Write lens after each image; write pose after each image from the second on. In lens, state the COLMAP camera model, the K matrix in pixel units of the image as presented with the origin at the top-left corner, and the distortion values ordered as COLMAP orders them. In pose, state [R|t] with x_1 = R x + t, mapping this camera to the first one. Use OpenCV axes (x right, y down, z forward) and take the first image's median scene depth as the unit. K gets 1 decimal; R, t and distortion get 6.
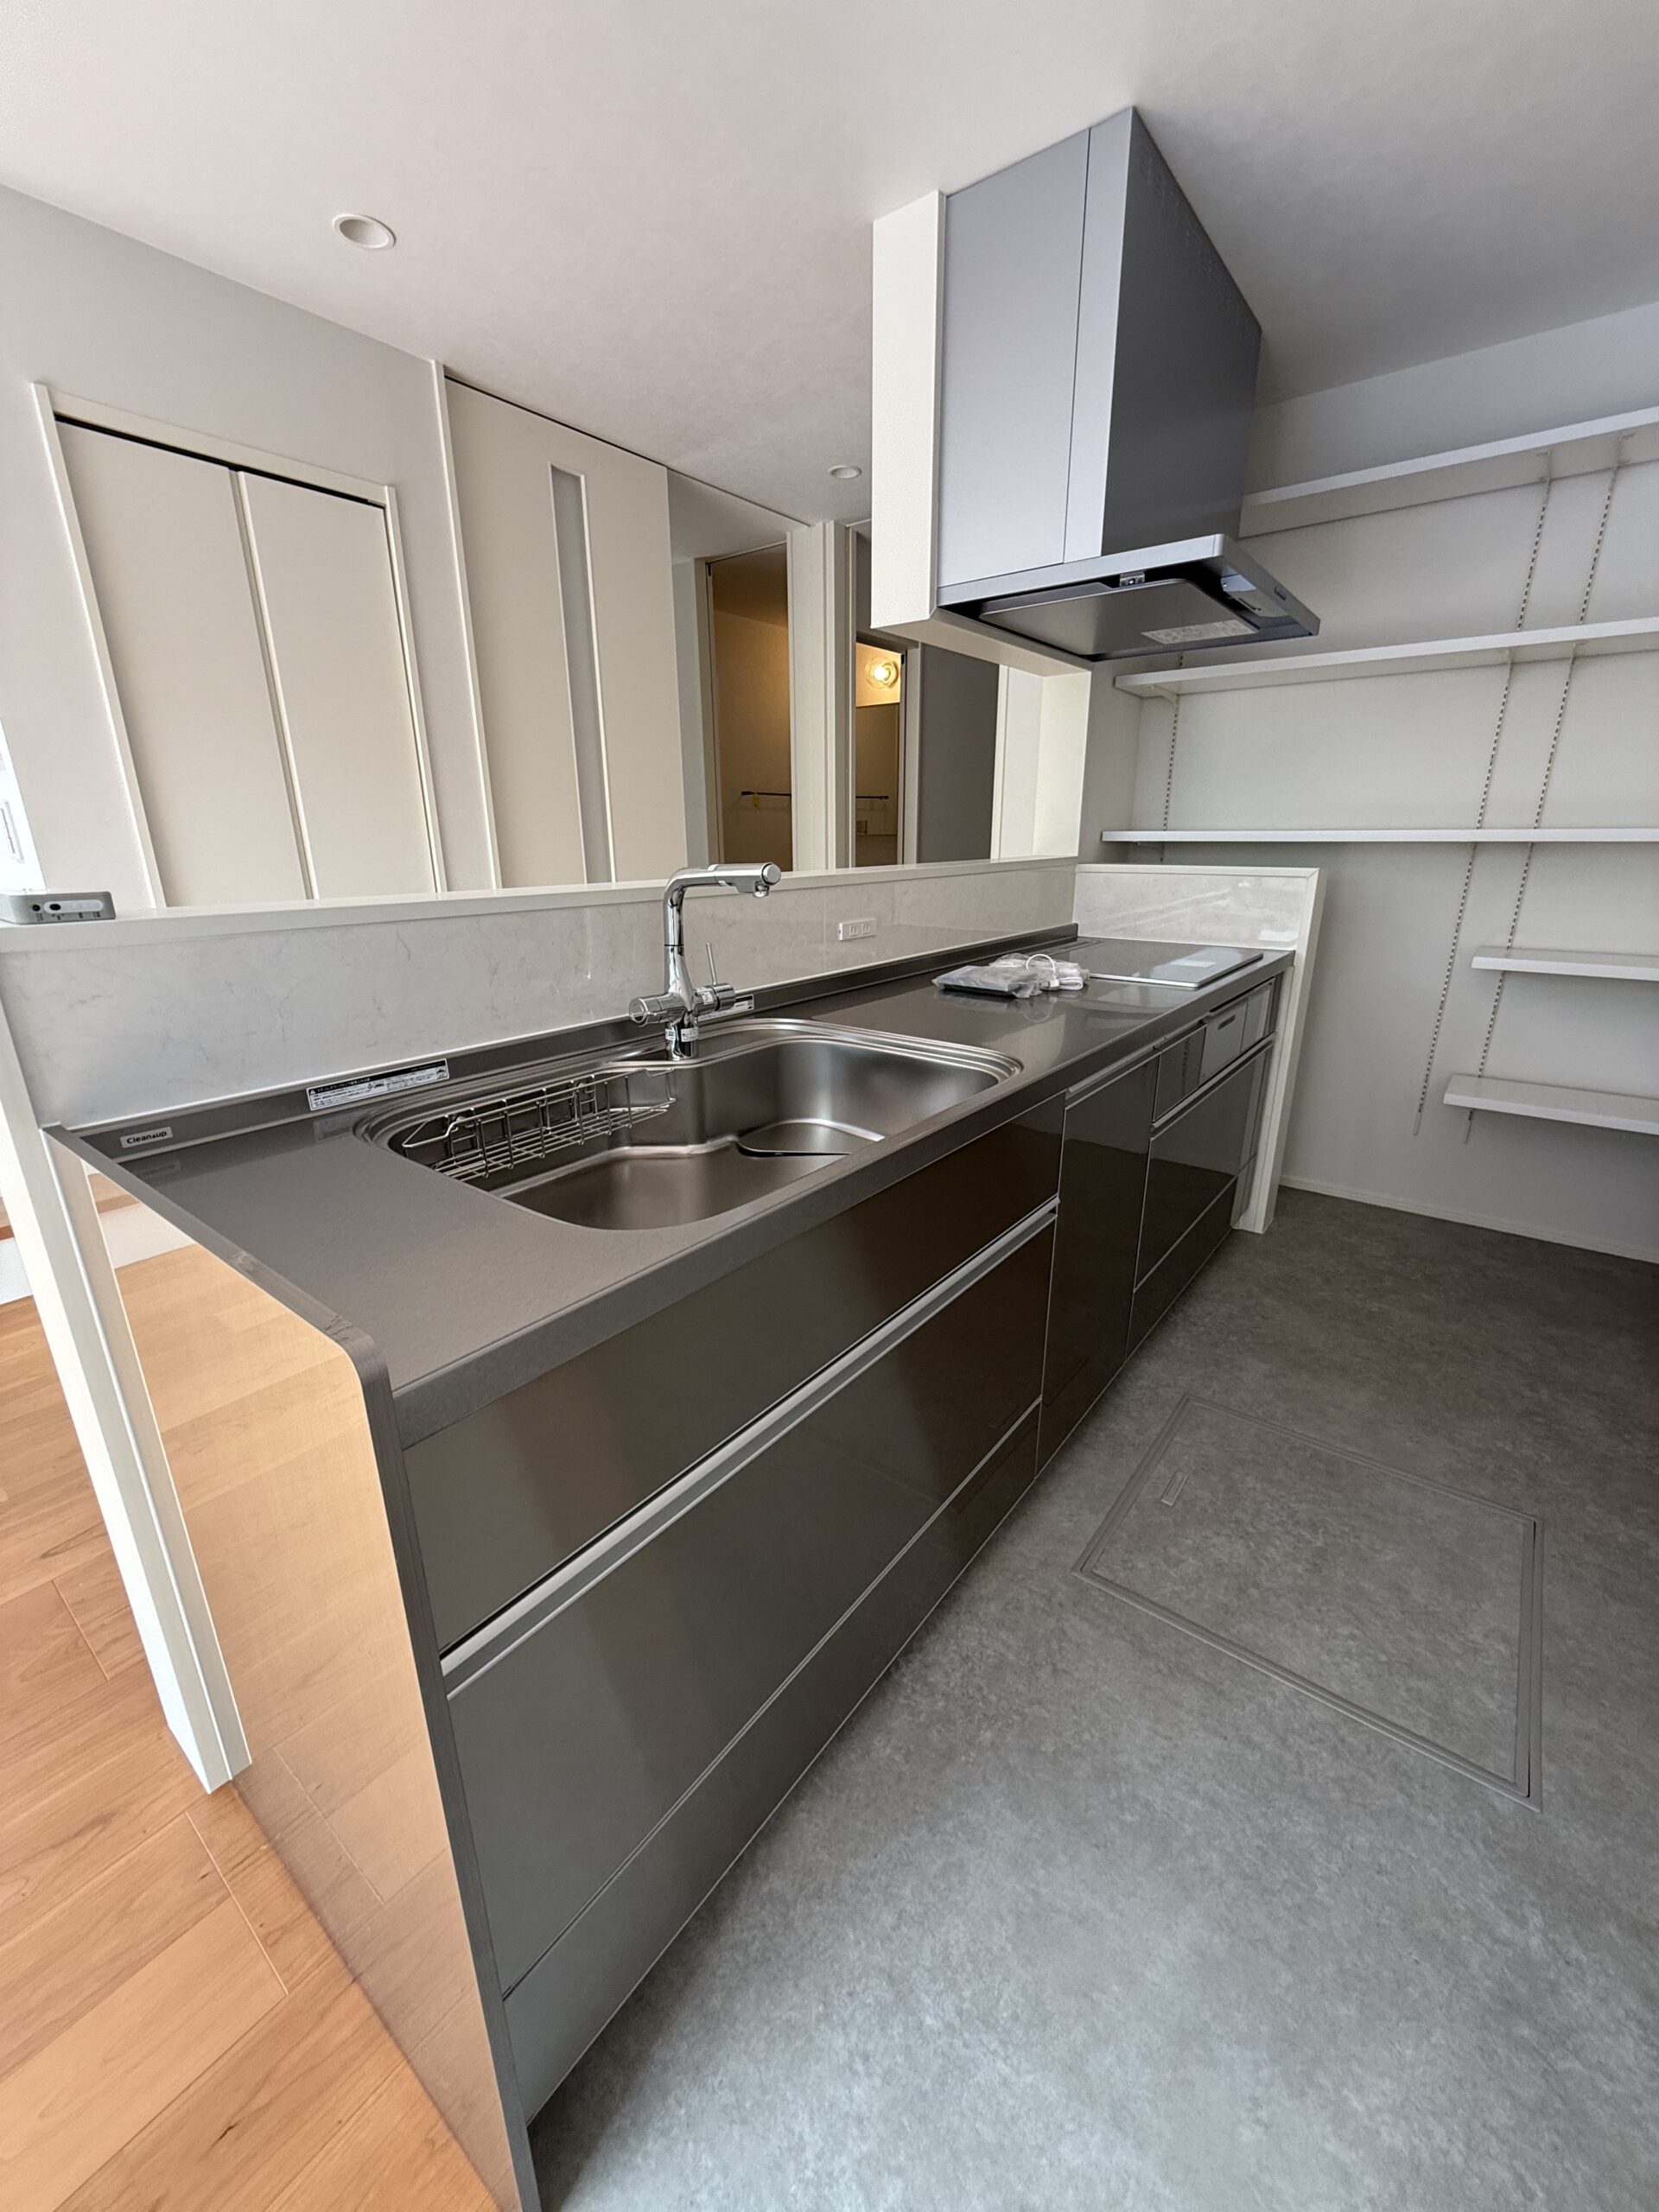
lens RADIAL K [[885.1, 0, 824.3], [0, 885.1, 1113.2], [0, 0, 1]] dist [0.002339, 0.000090]
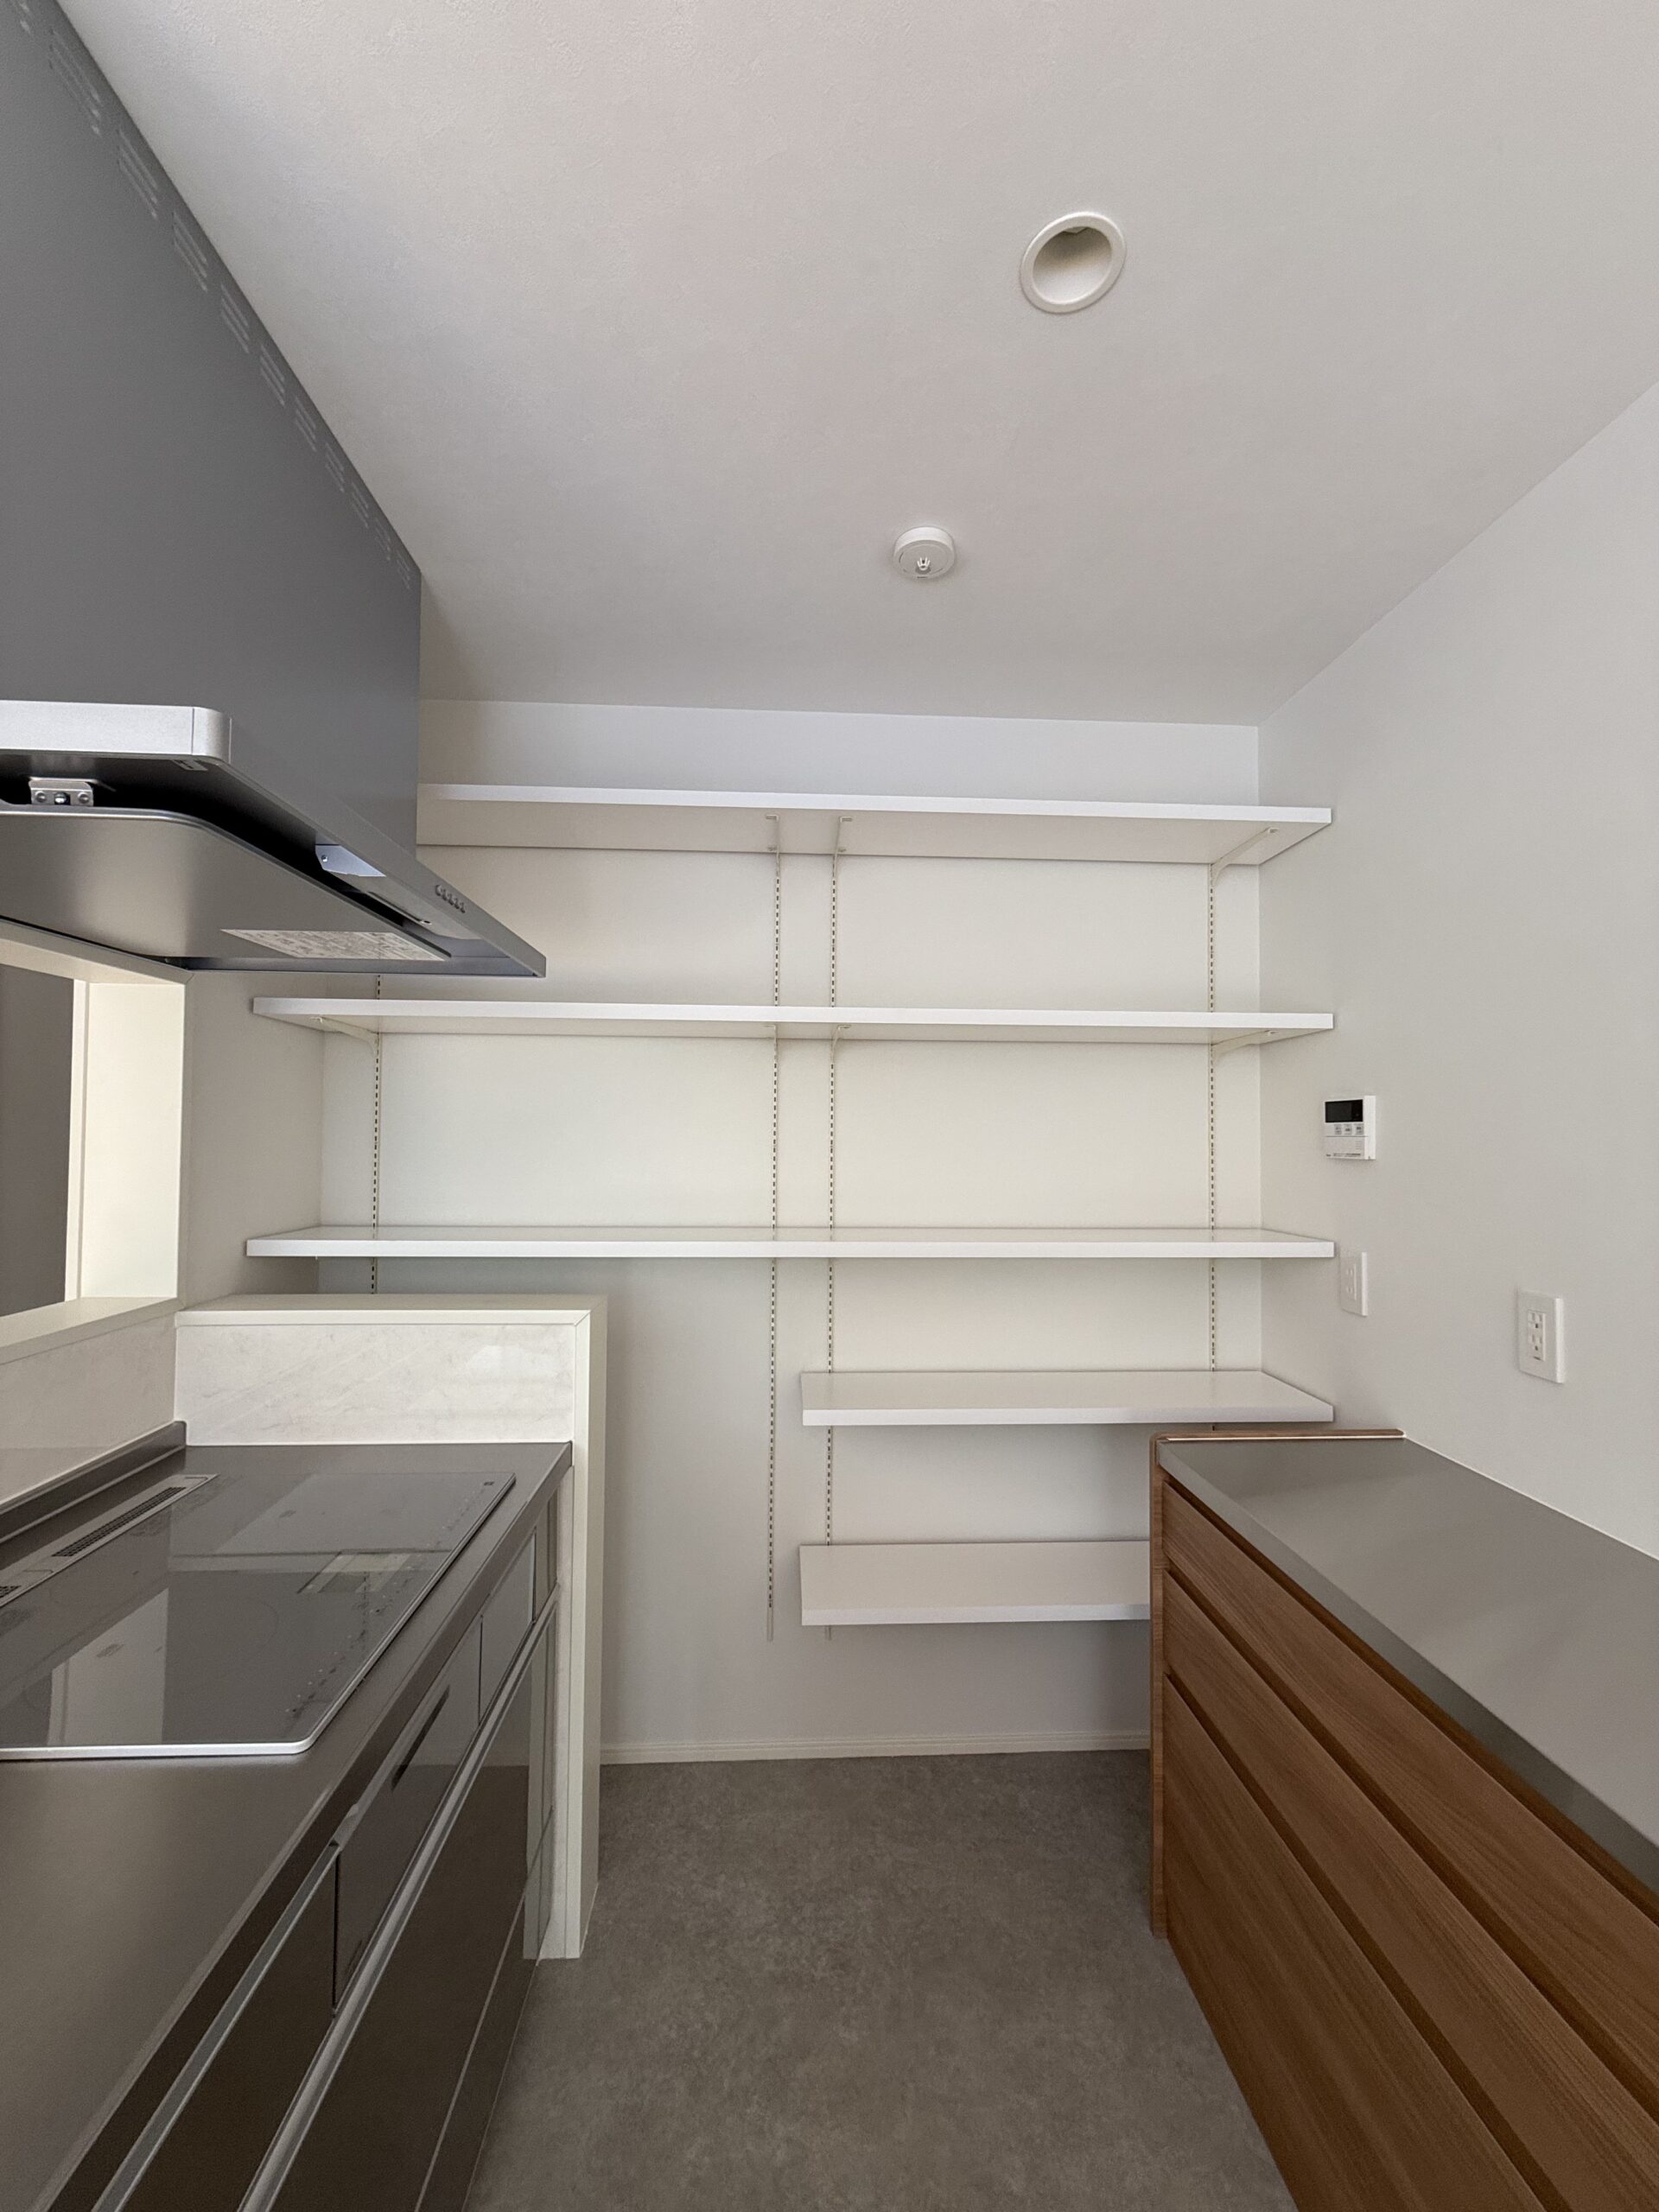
lens RADIAL K [[885.1, 0, 825.5], [0, 885.1, 1105.7], [0, 0, 1]] dist [0.002339, 0.000090]
pose [[0.756955, 0.035625, 0.652495, 0.261286], [0.184851, 0.946056, -0.266097, -0.211308], [-0.626777, 0.322037, 0.709537, 0.388450]]
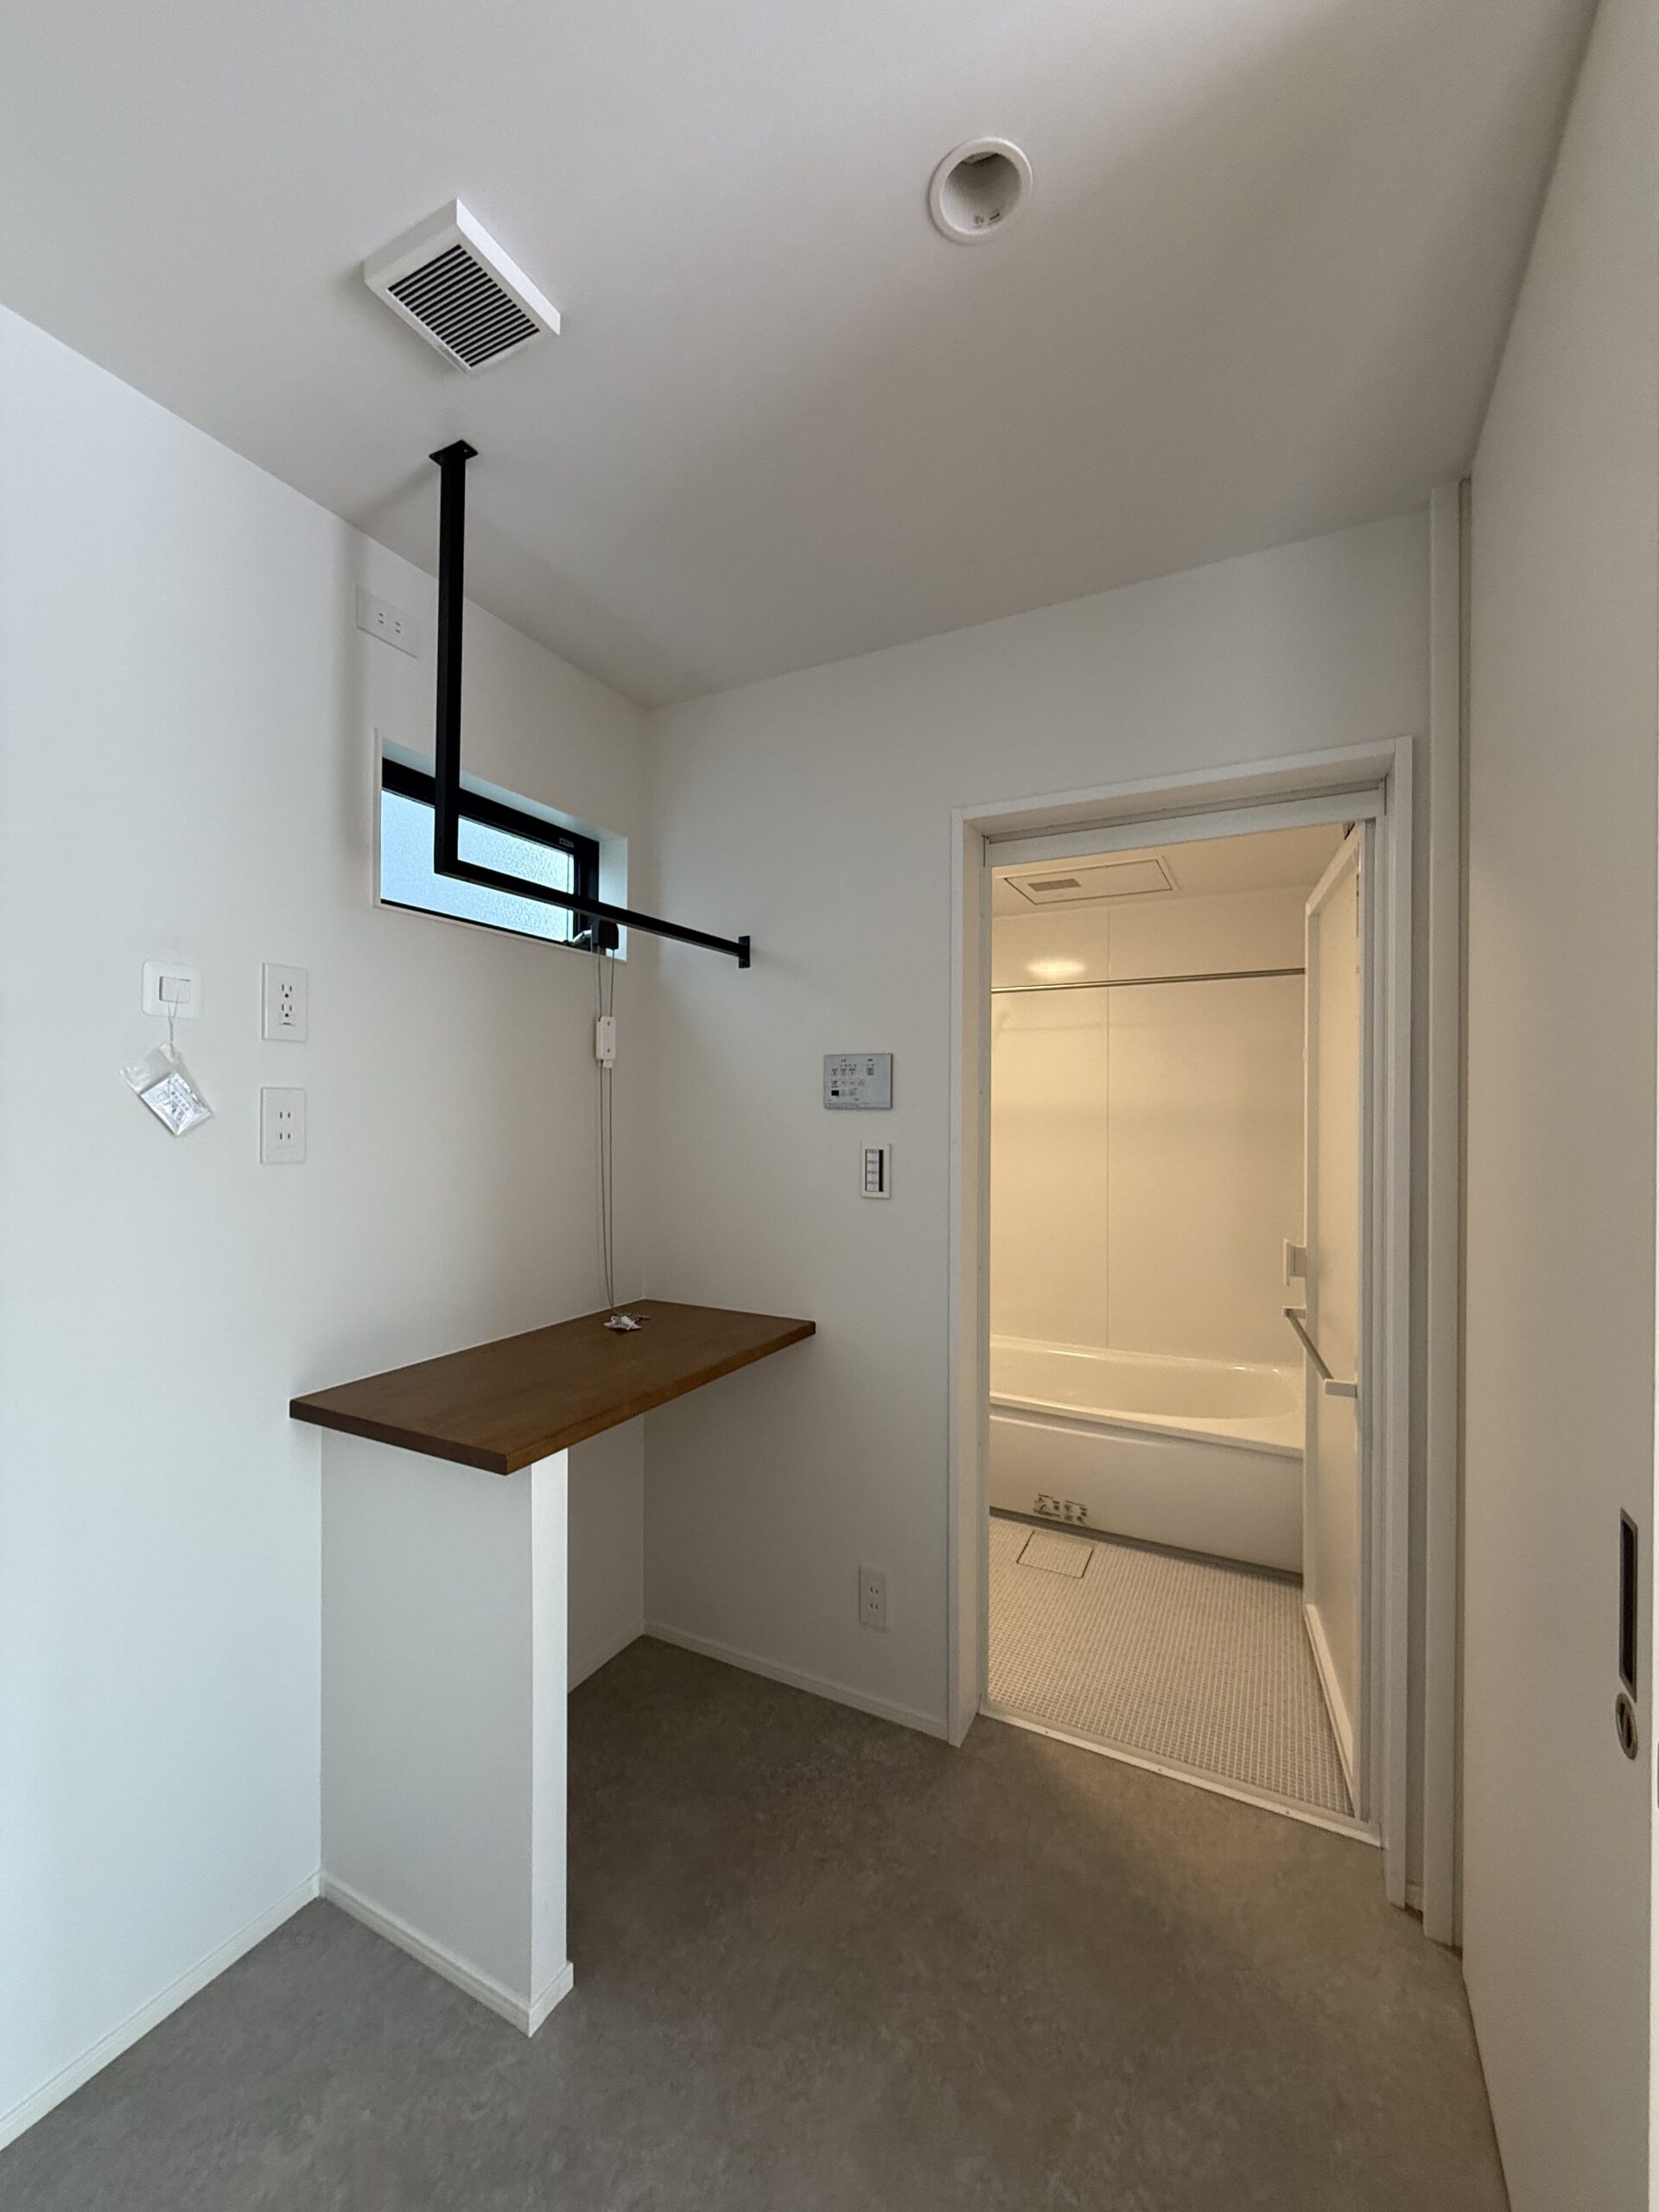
lens RADIAL K [[885.1, 0, 831.2], [0, 885.1, 1105.5], [0, 0, 1]] dist [0.002339, 0.000090]
pose [[0.189887, 0.009242, -0.981762, 1.097685], [-0.301334, 0.952242, -0.049318, -0.288020], [0.934420, 0.305203, 0.183603, 0.645857]]
